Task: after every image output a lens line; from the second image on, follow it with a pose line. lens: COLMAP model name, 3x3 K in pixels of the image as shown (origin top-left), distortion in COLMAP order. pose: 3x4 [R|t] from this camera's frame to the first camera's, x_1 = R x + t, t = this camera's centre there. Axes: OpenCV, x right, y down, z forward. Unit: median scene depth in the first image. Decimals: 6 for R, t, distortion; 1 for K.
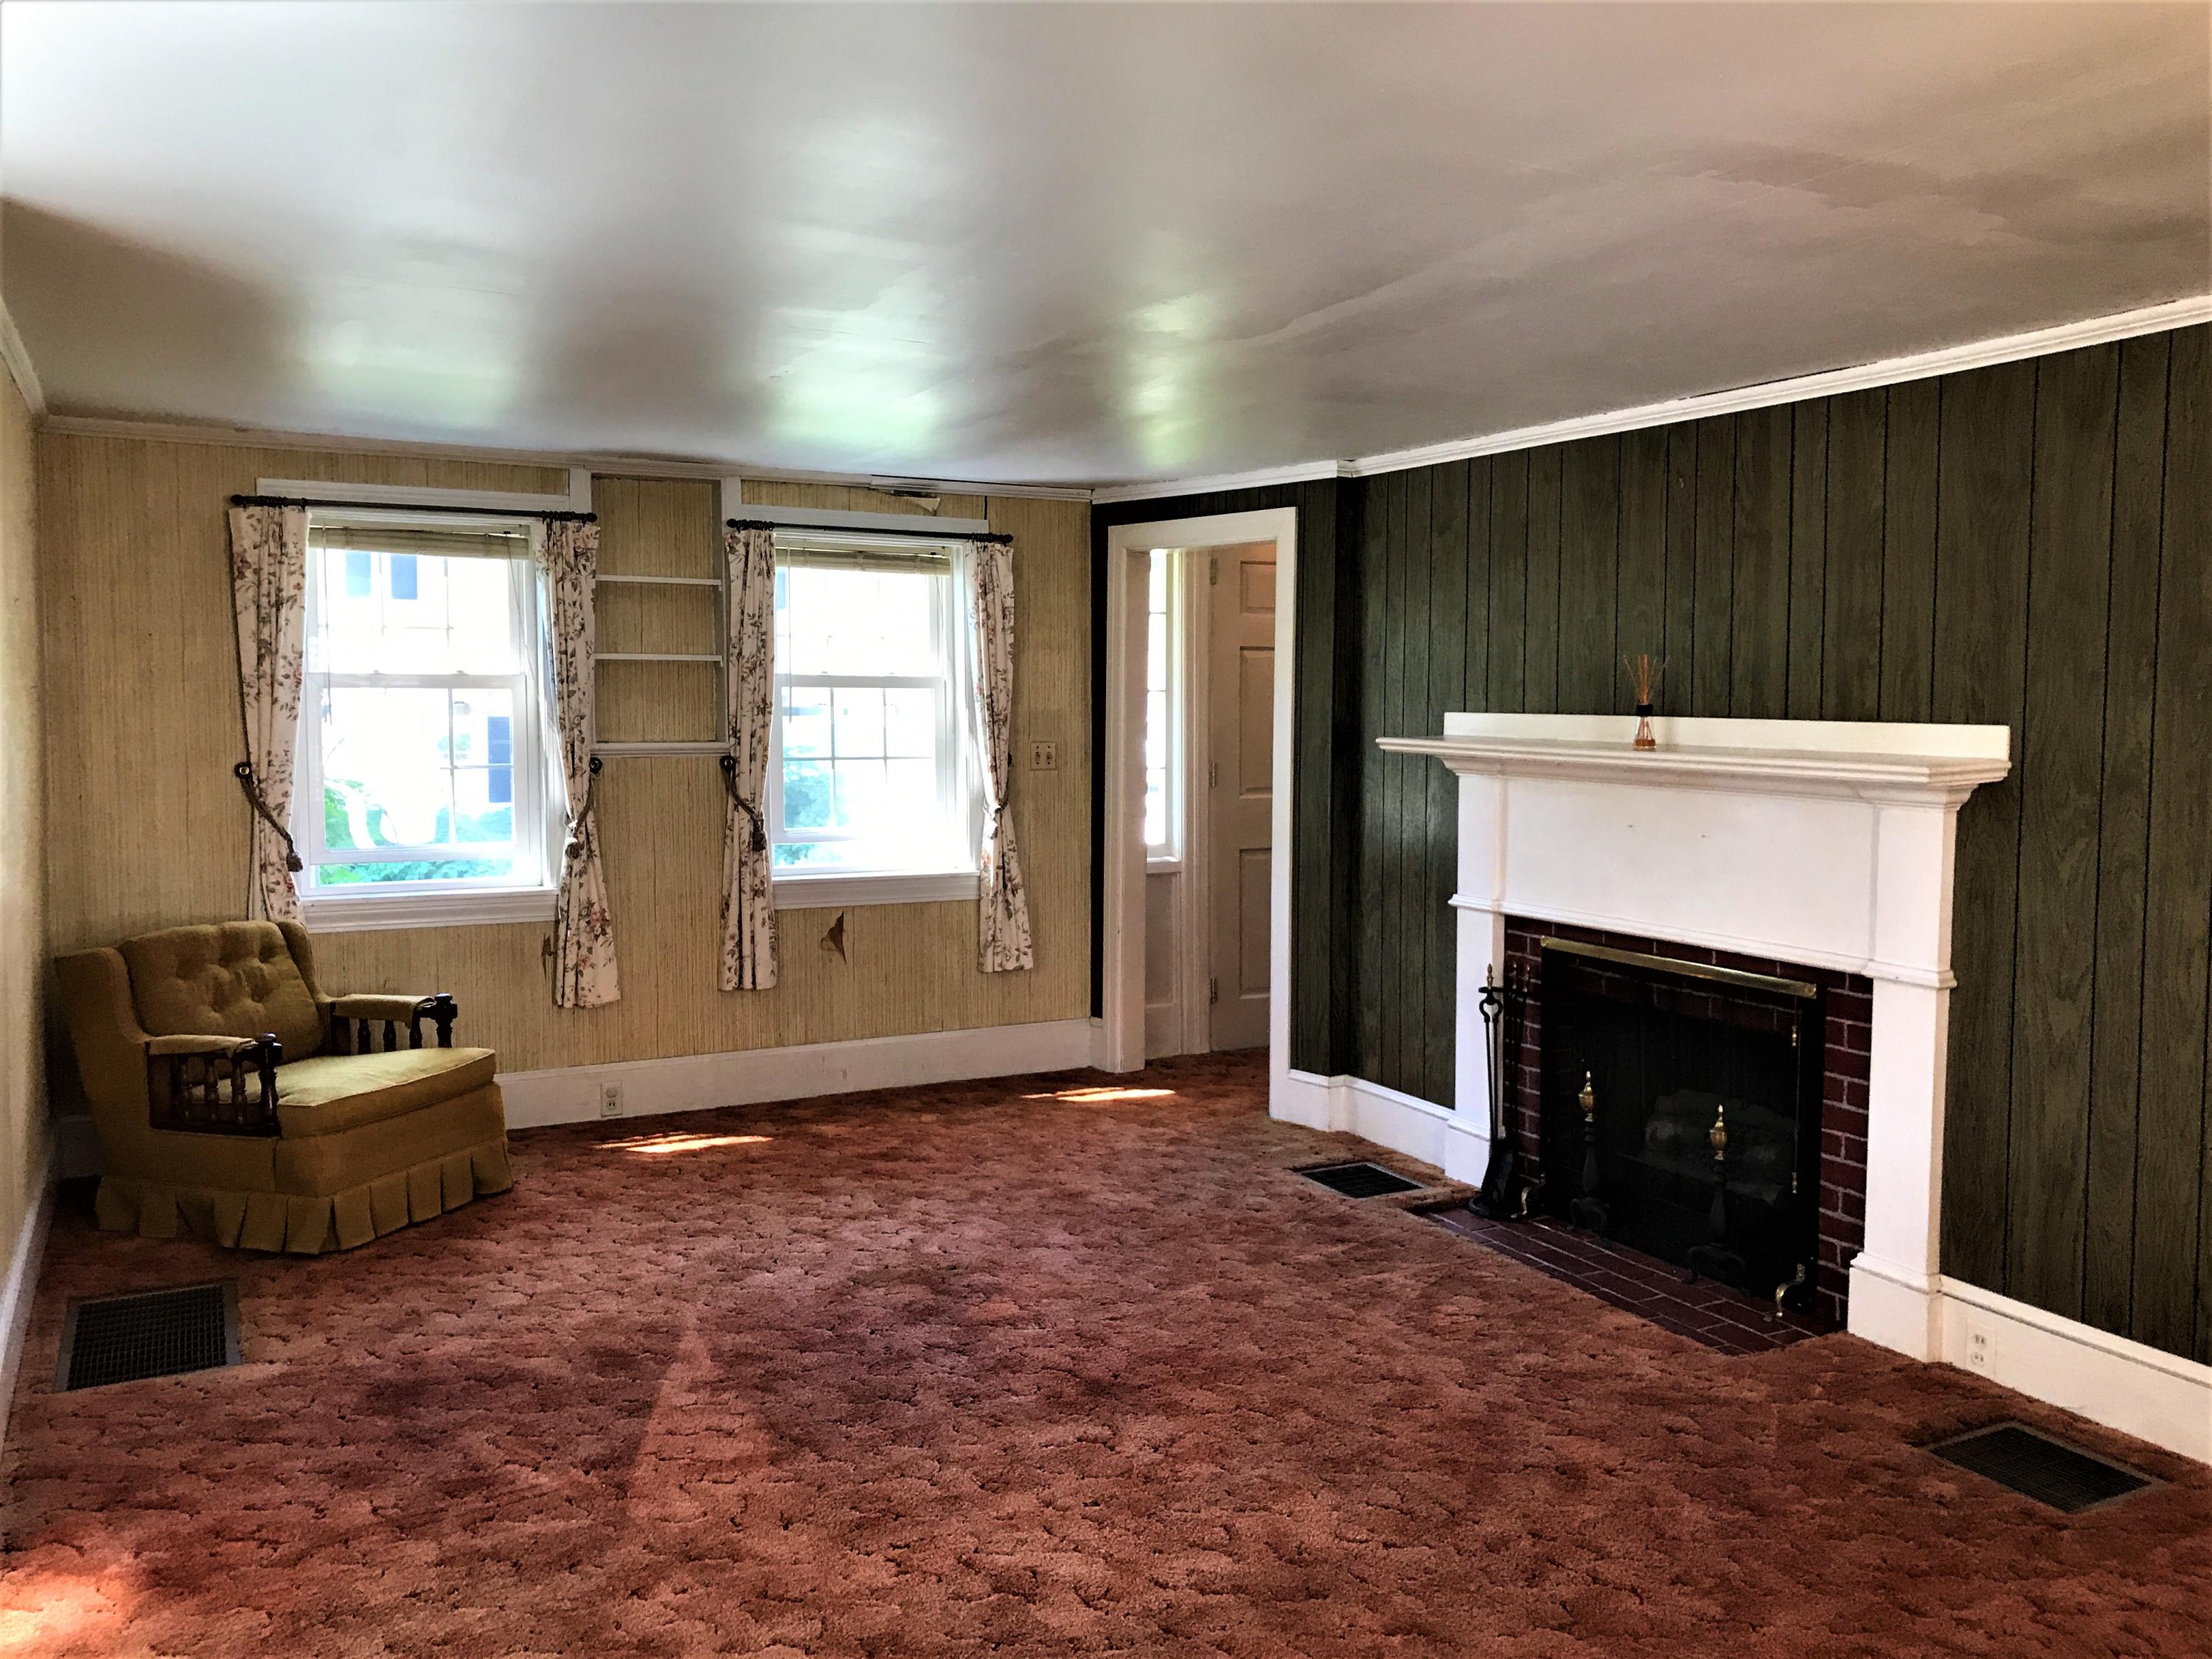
lens RADIAL K [[1824.2, 0, 1119.1], [0, 1824.2, 817.2], [0, 0, 1]] dist [0.050194, -0.049815]
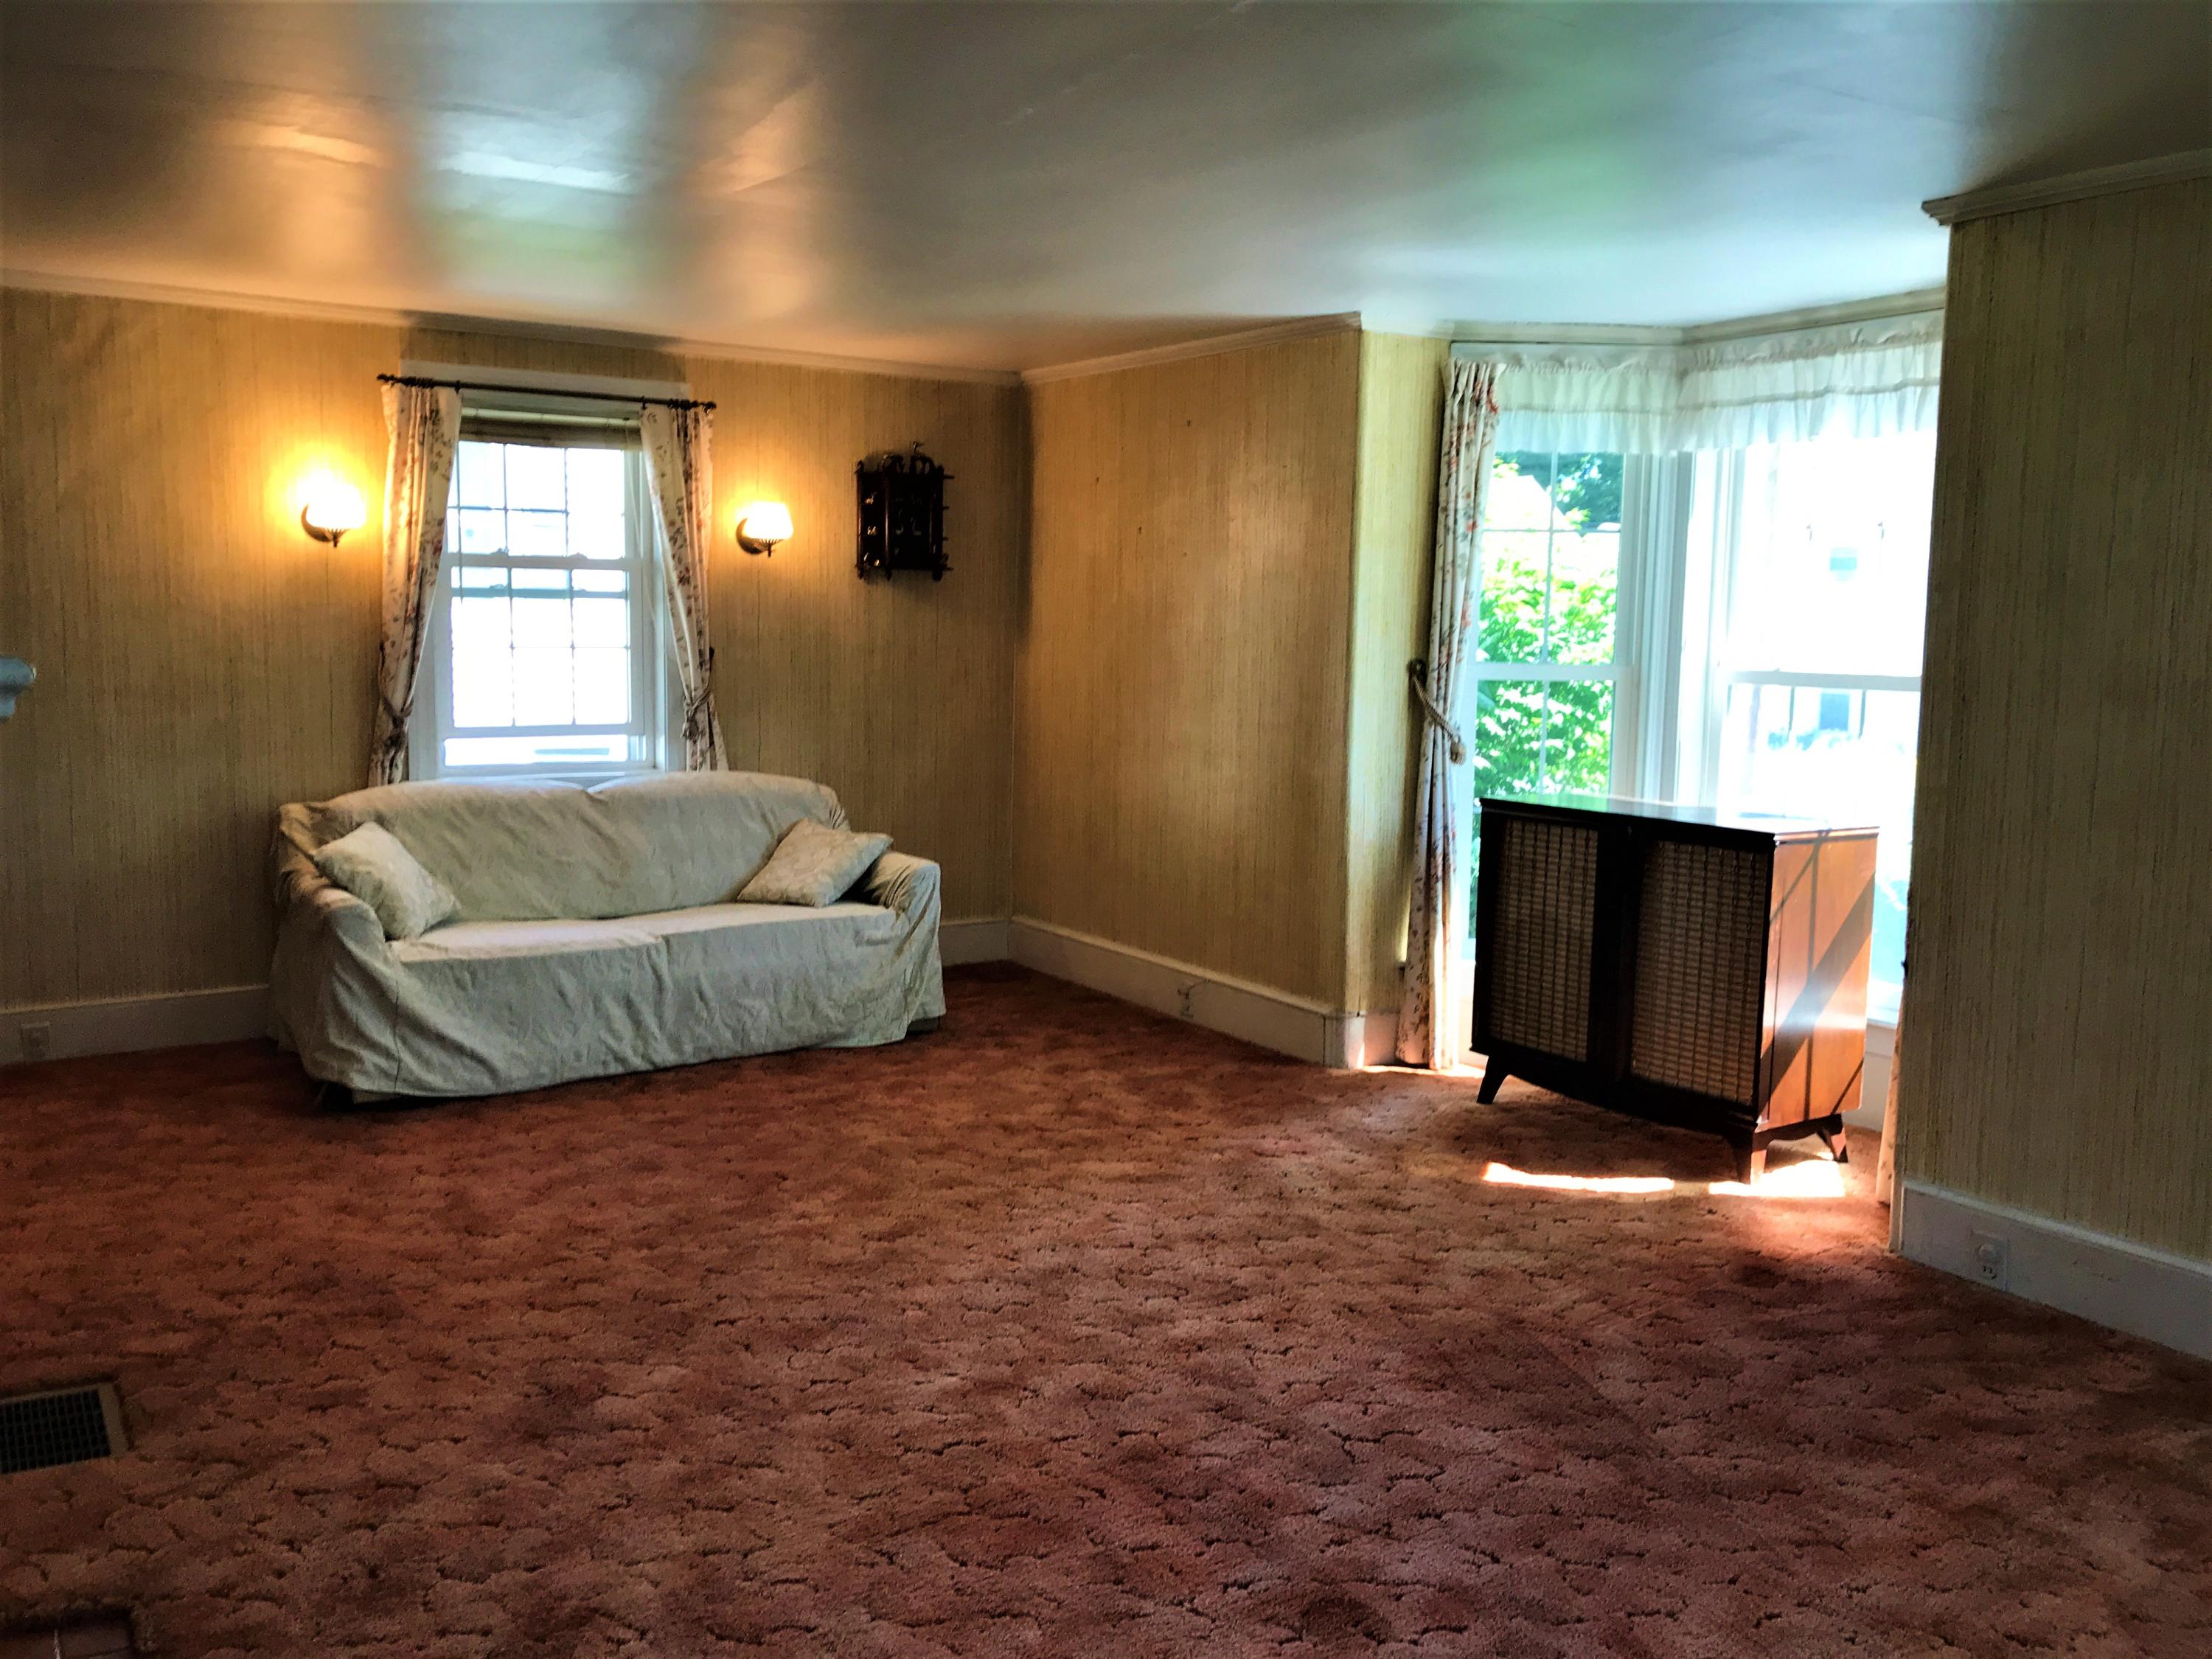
lens RADIAL K [[1824.2, 0, 1102.0], [0, 1824.2, 826.4], [0, 0, 1]] dist [0.050194, -0.049815]
pose [[-0.994766, -0.011925, -0.101483, 0.062009], [-0.029994, 0.983493, 0.178444, -0.070595], [0.097680, 0.180554, -0.978703, 1.342683]]
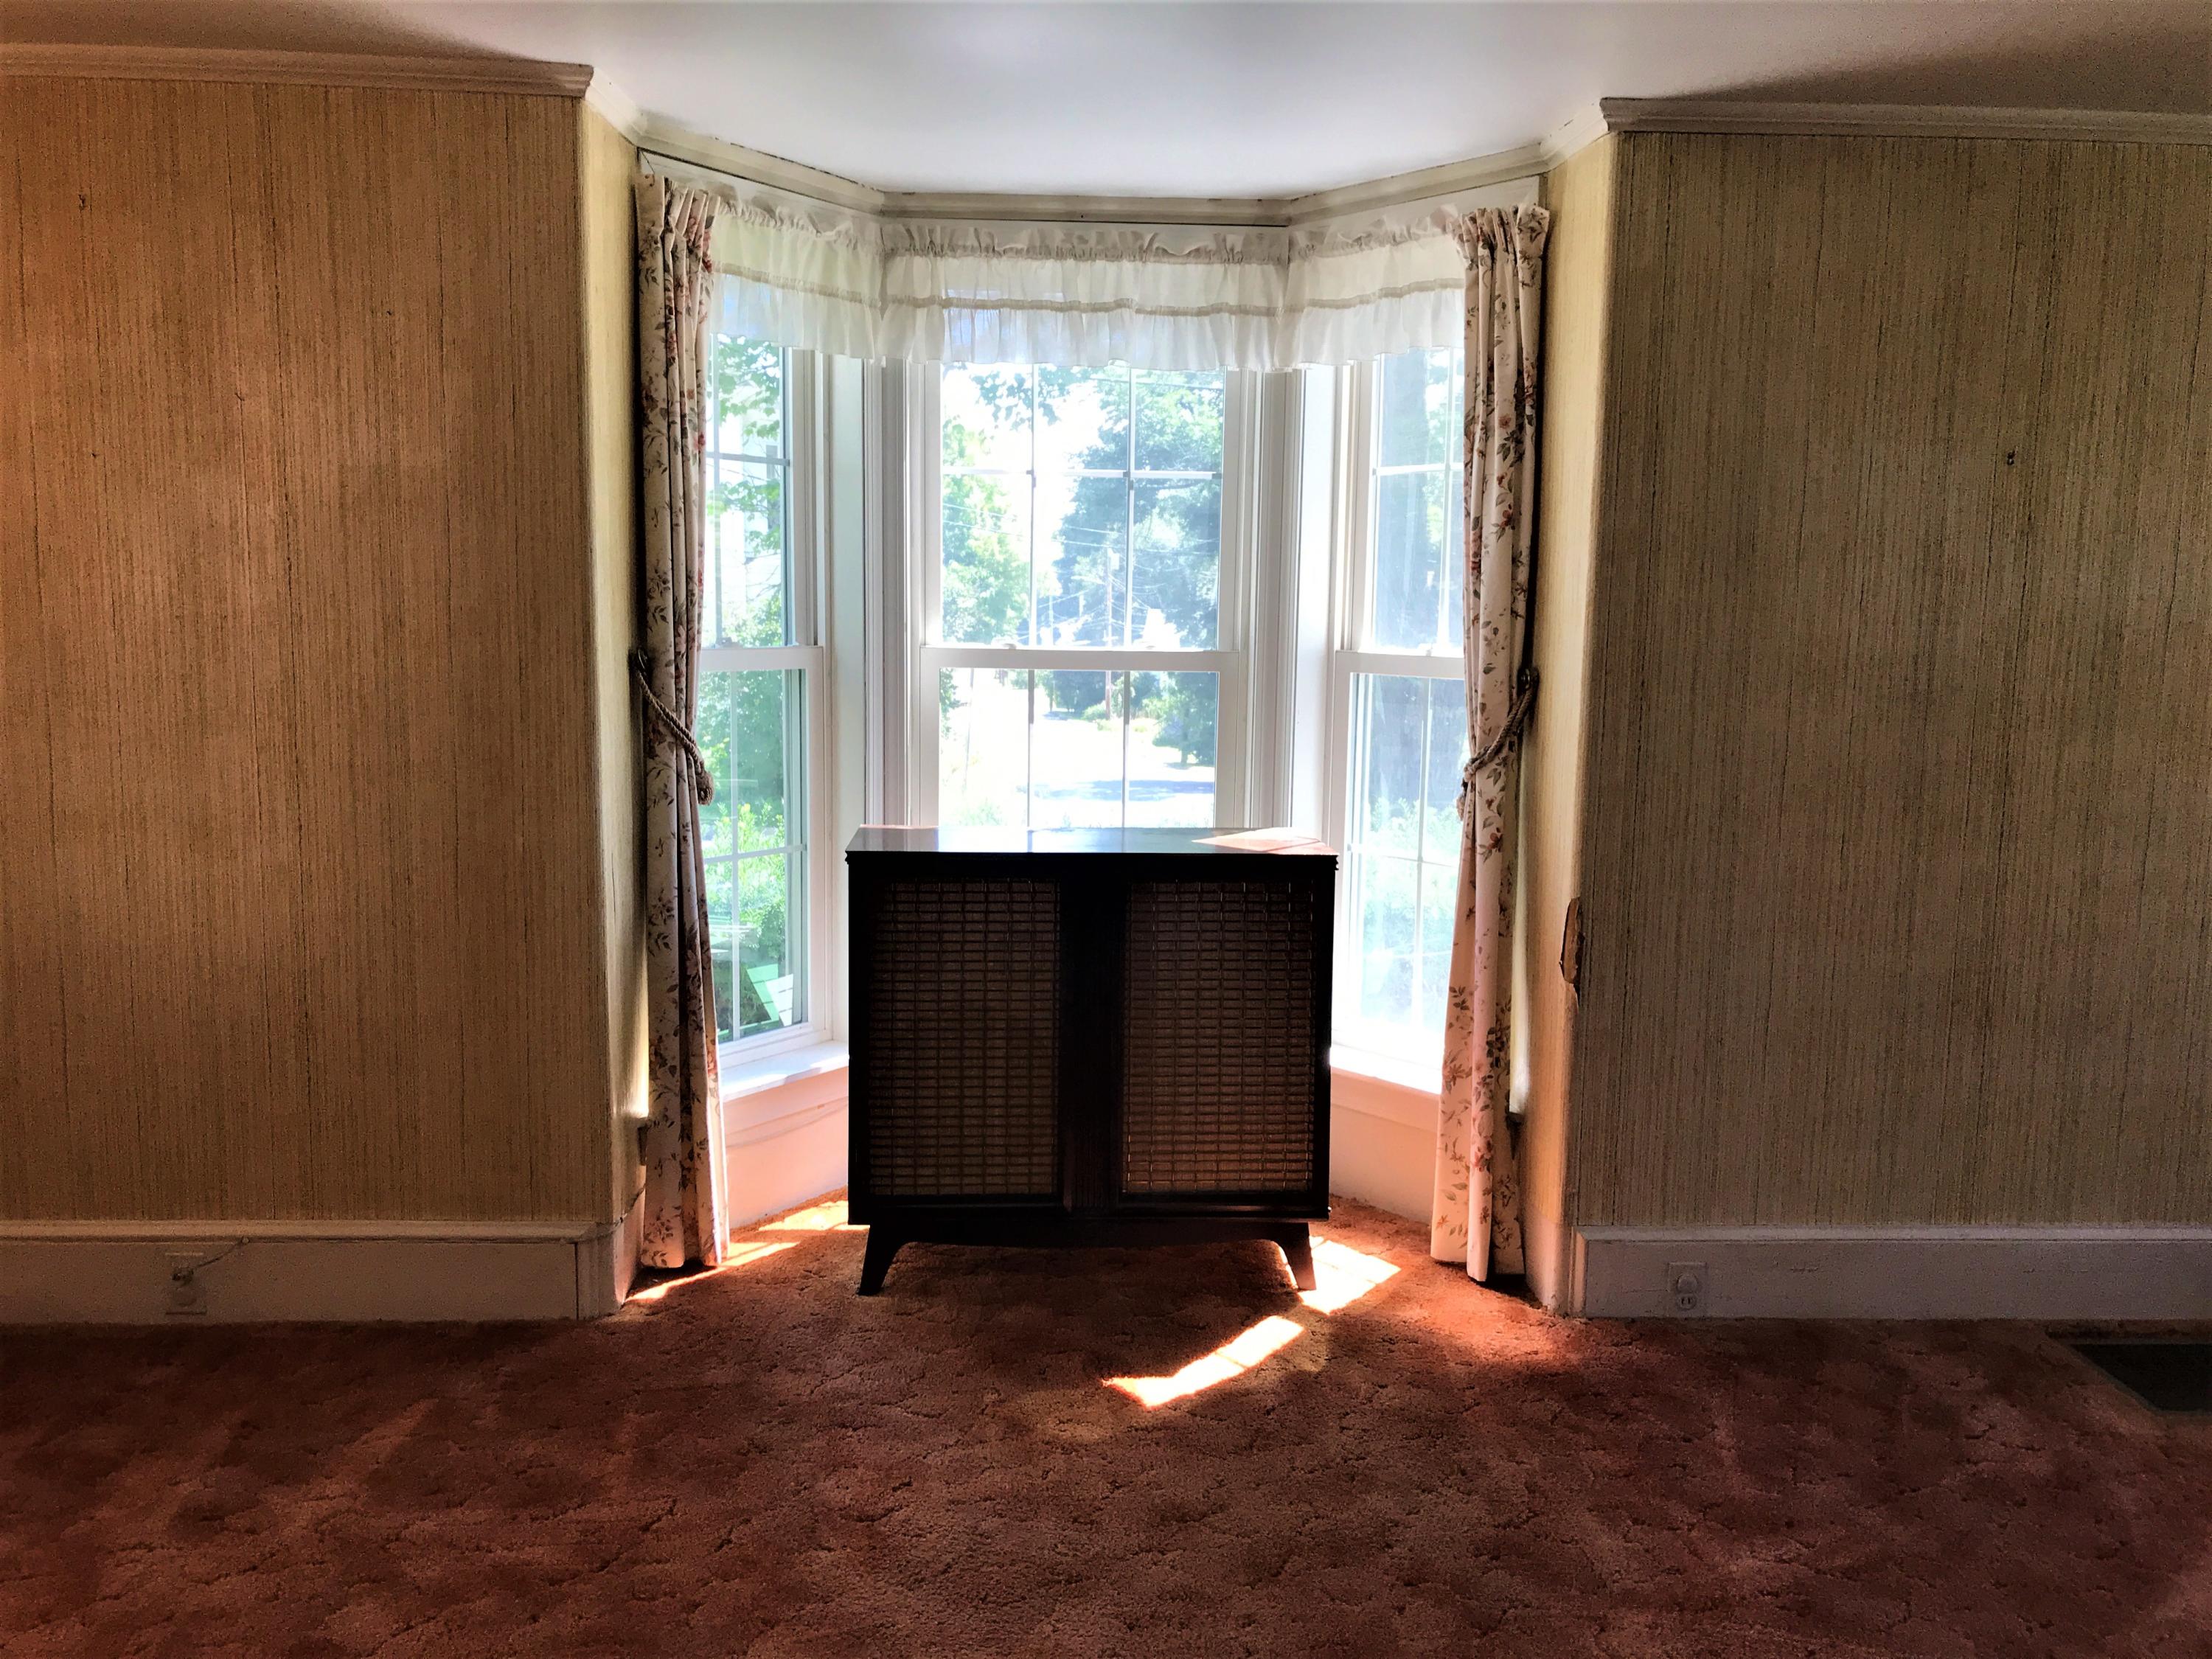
lens RADIAL K [[1824.2, 0, 1106.3], [0, 1824.2, 818.0], [0, 0, 1]] dist [0.050194, -0.049815]
pose [[-0.425245, 0.102150, -0.899295, 0.329147], [-0.077880, 0.985795, 0.148803, -0.032443], [0.901721, 0.133315, -0.411249, 0.714722]]
